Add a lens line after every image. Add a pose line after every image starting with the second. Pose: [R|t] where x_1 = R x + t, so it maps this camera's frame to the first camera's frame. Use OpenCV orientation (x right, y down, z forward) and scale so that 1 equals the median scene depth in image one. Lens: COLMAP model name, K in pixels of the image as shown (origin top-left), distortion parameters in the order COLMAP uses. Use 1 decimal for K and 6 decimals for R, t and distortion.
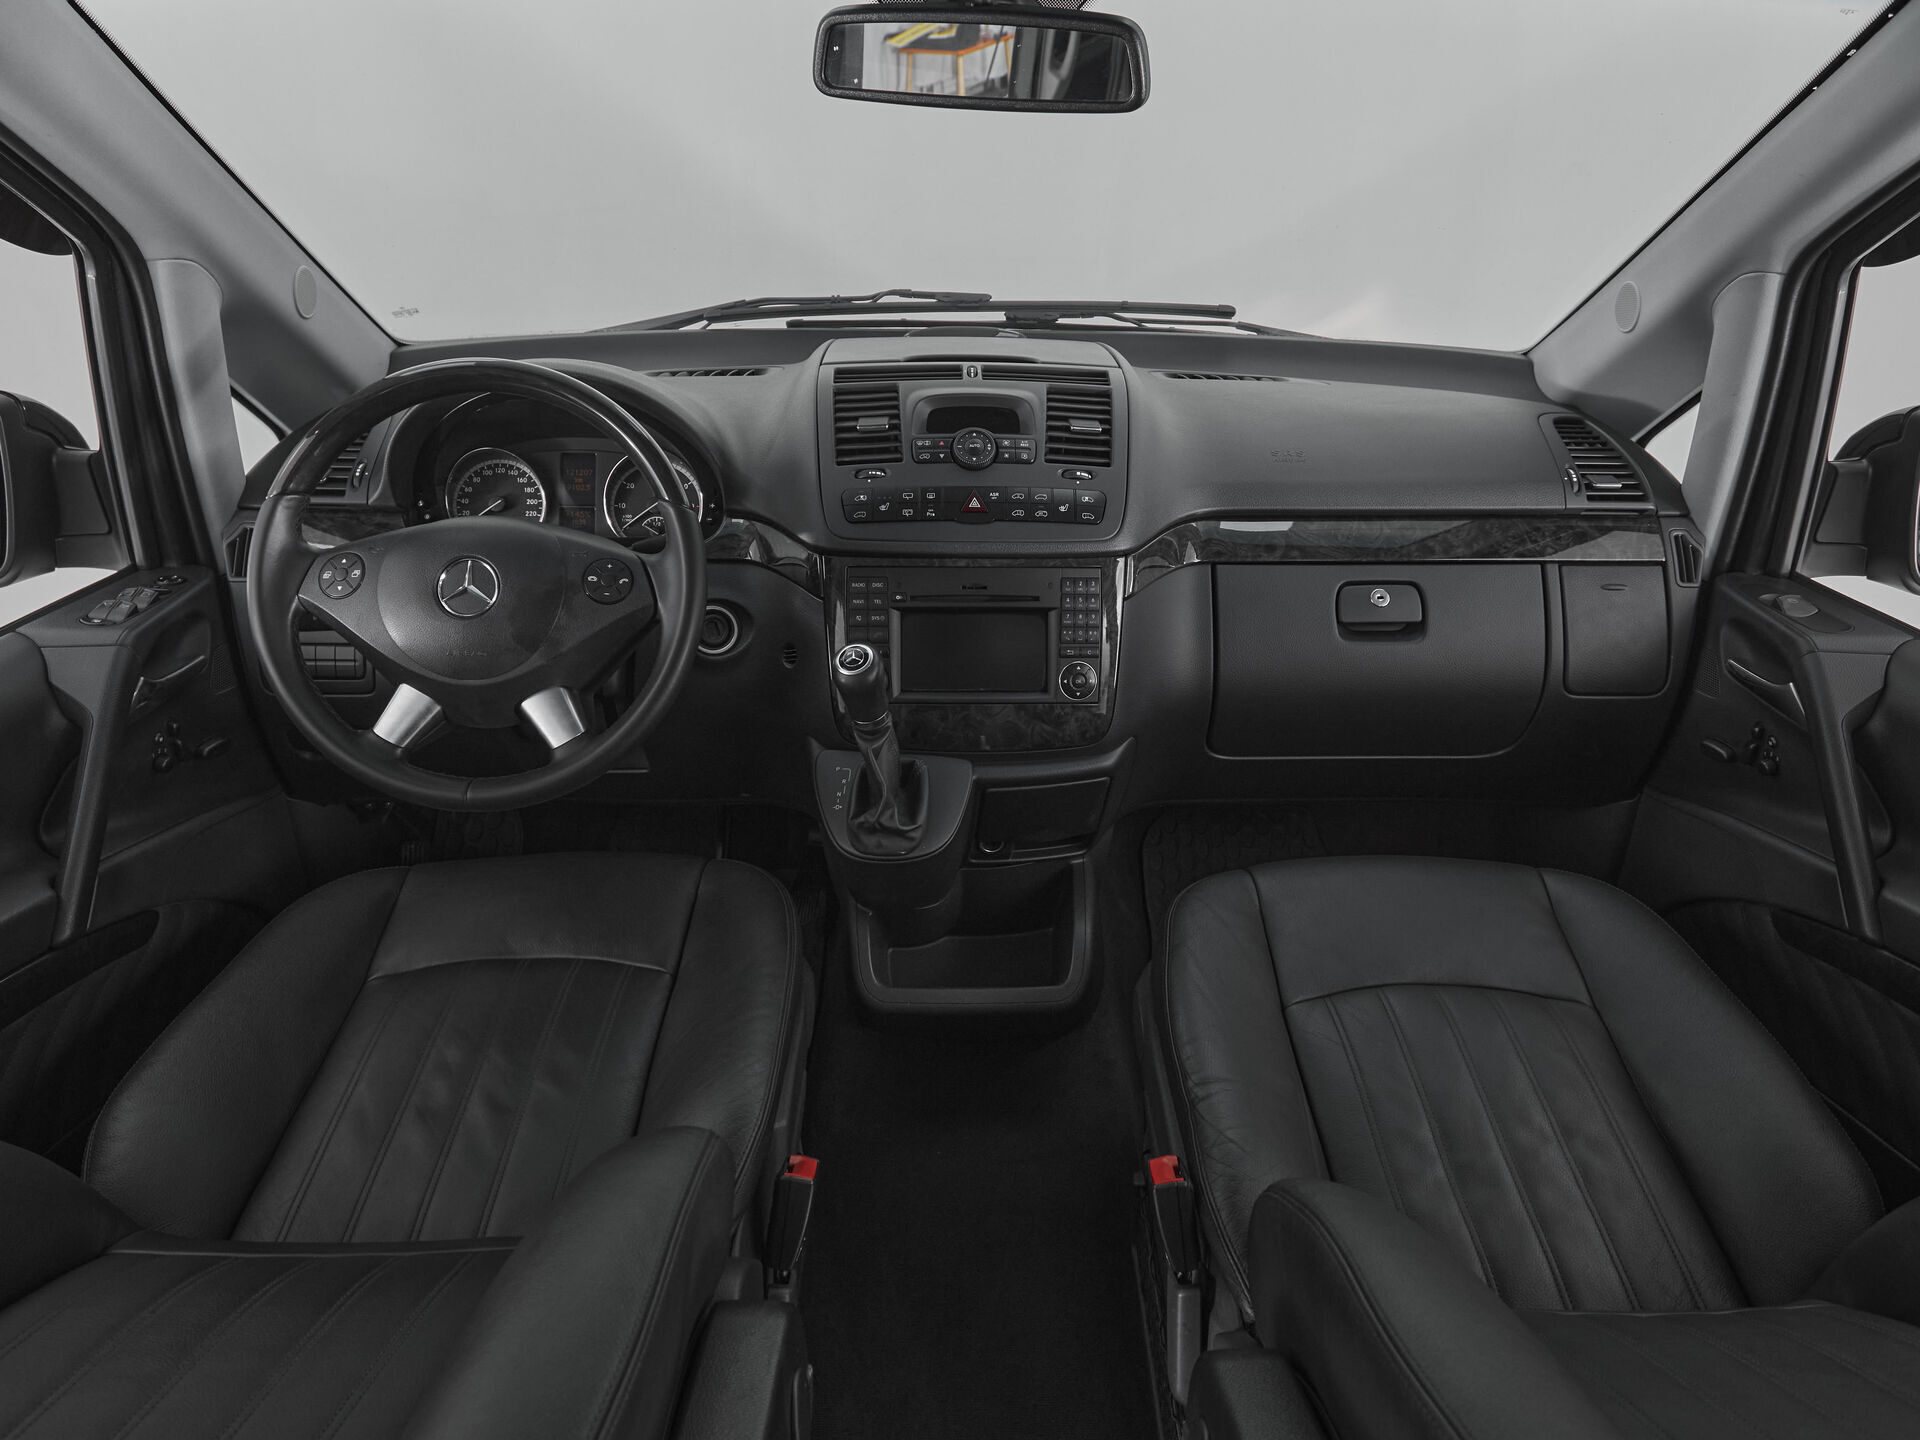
lens RADIAL K [[1218.4, 0, 960.0], [0, 1218.4, 720.0], [0, 0, 1]] dist [0.000525, -0.002218]
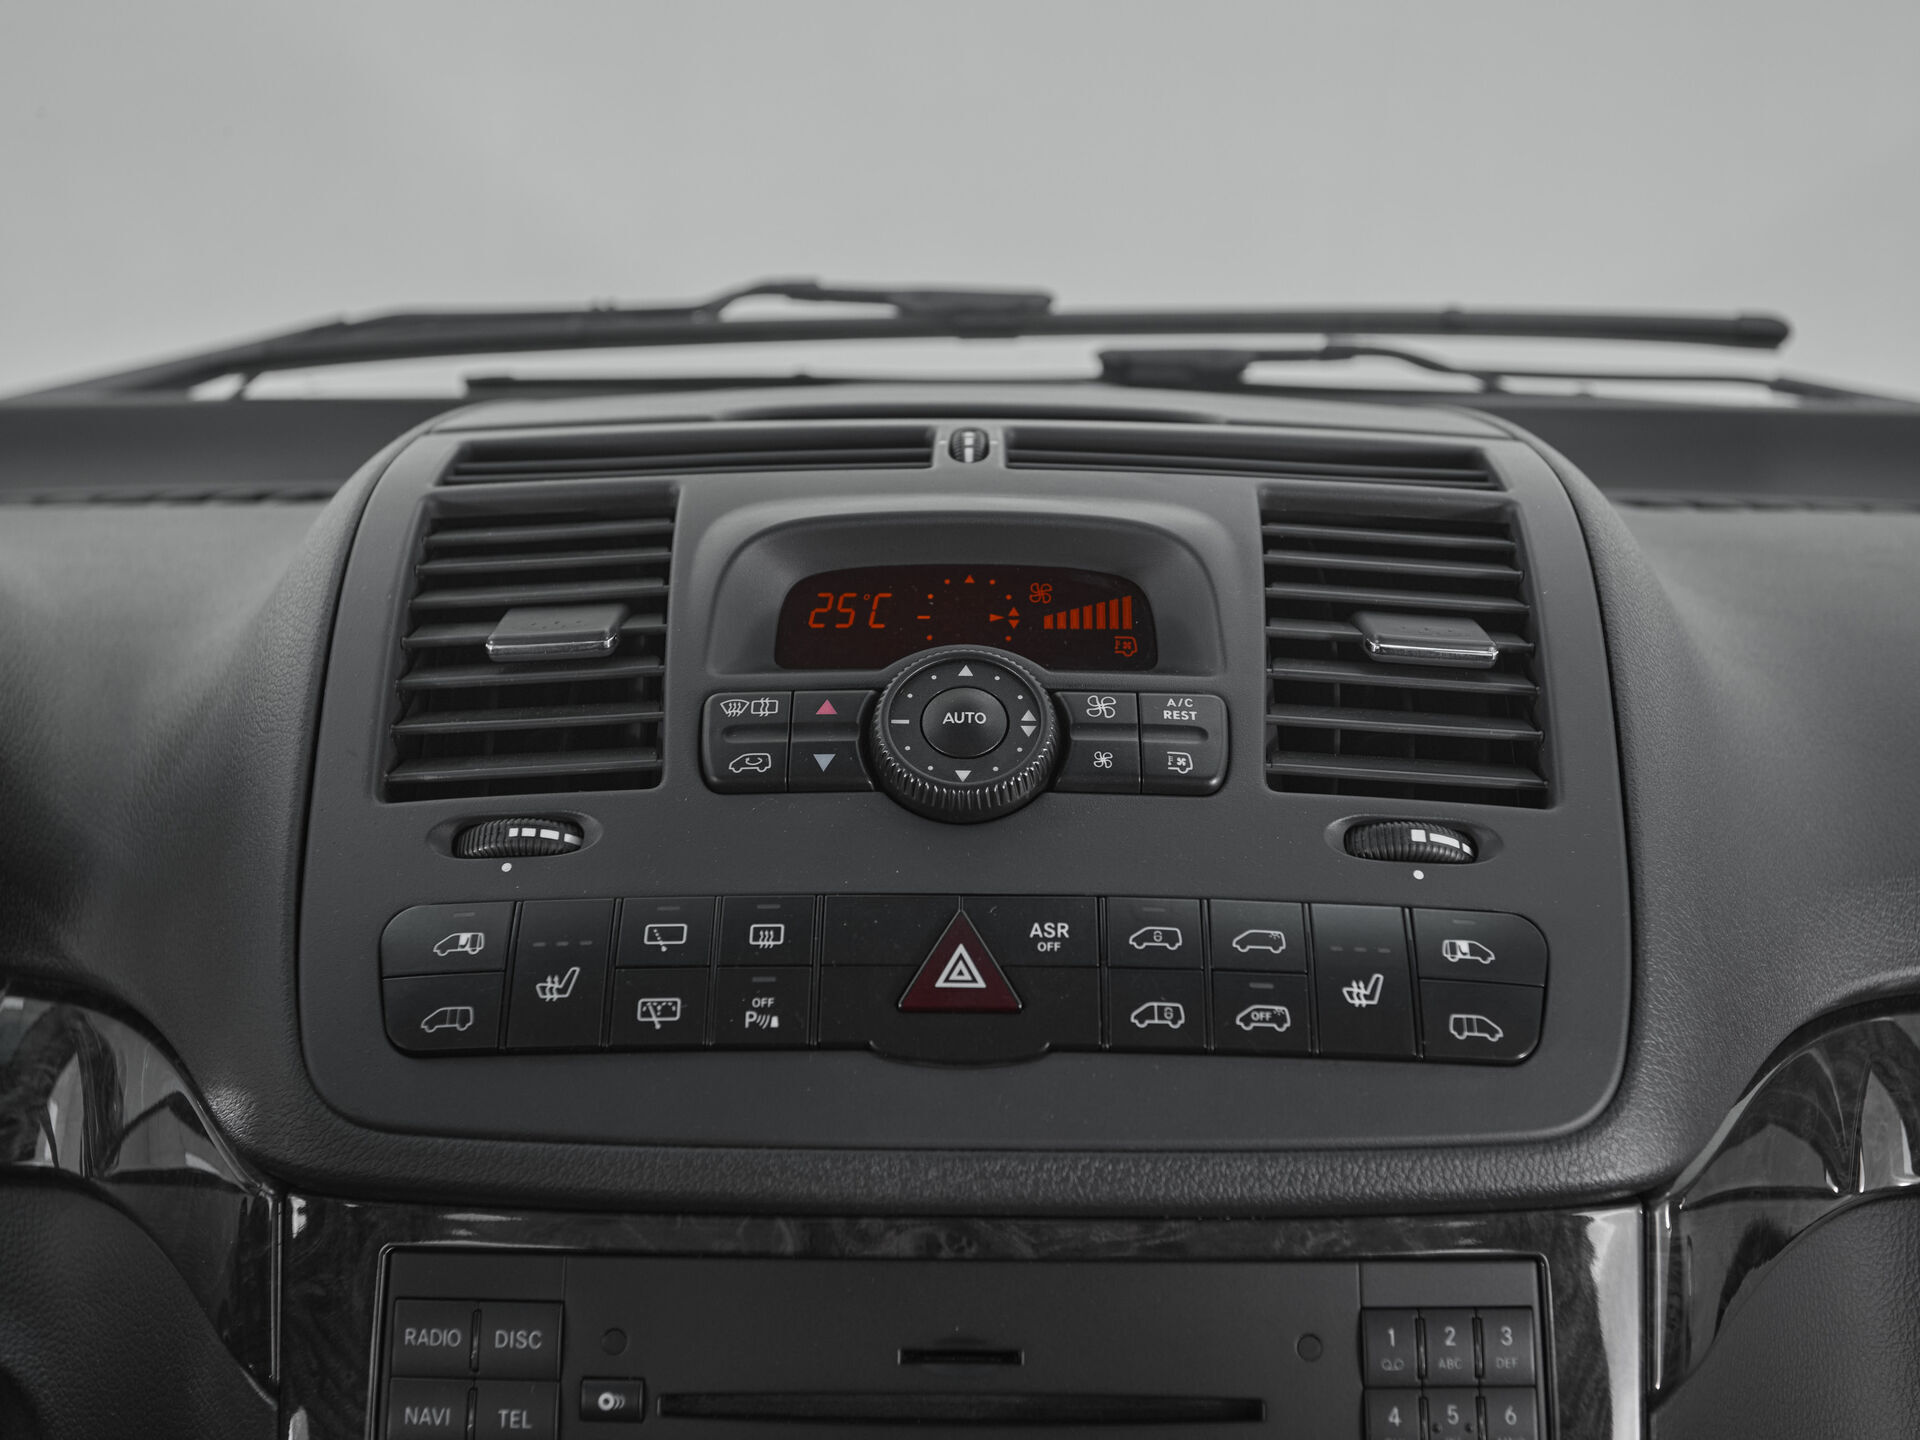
lens RADIAL K [[2220.5, 0, 960.0], [0, 2220.5, 720.0], [0, 0, 1]] dist [0.004841, 0.008029]
pose [[0.999567, -0.001250, -0.029399, 0.022907], [-0.005416, 0.974209, -0.225584, -0.126104], [0.028922, 0.225645, 0.973780, 0.573232]]
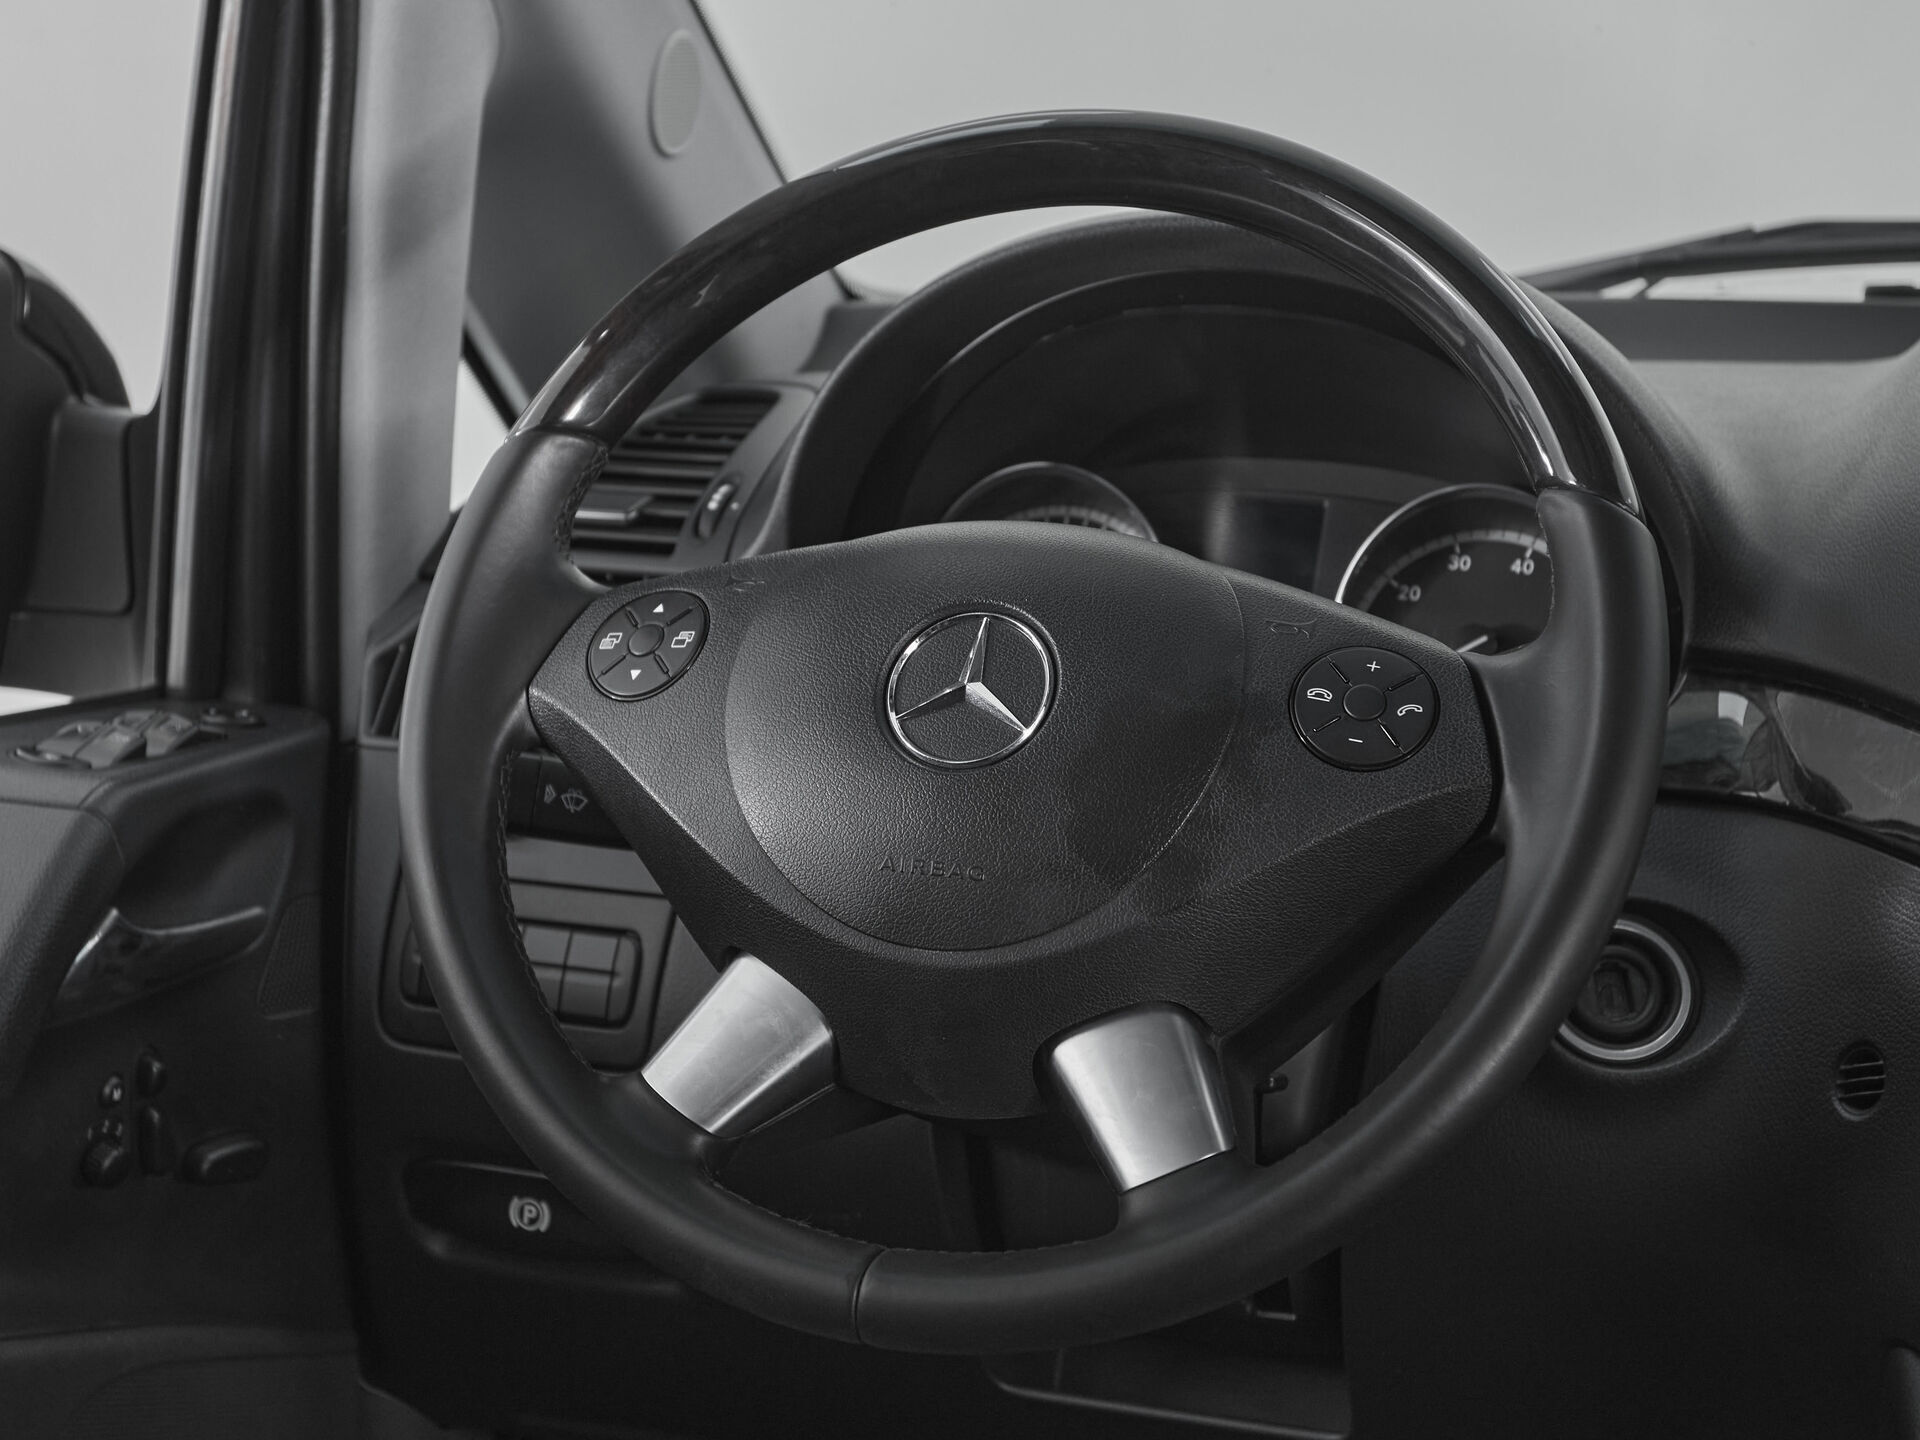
lens RADIAL K [[3235.8, 0, 867.0], [0, 3235.8, 718.1], [0, 0, 1]] dist [0.011368, 0.116401]
pose [[0.926175, 0.065362, -0.371386, -0.074186], [-0.173248, 0.948525, -0.265115, 0.126969], [0.334940, 0.309885, 0.889824, 0.145583]]
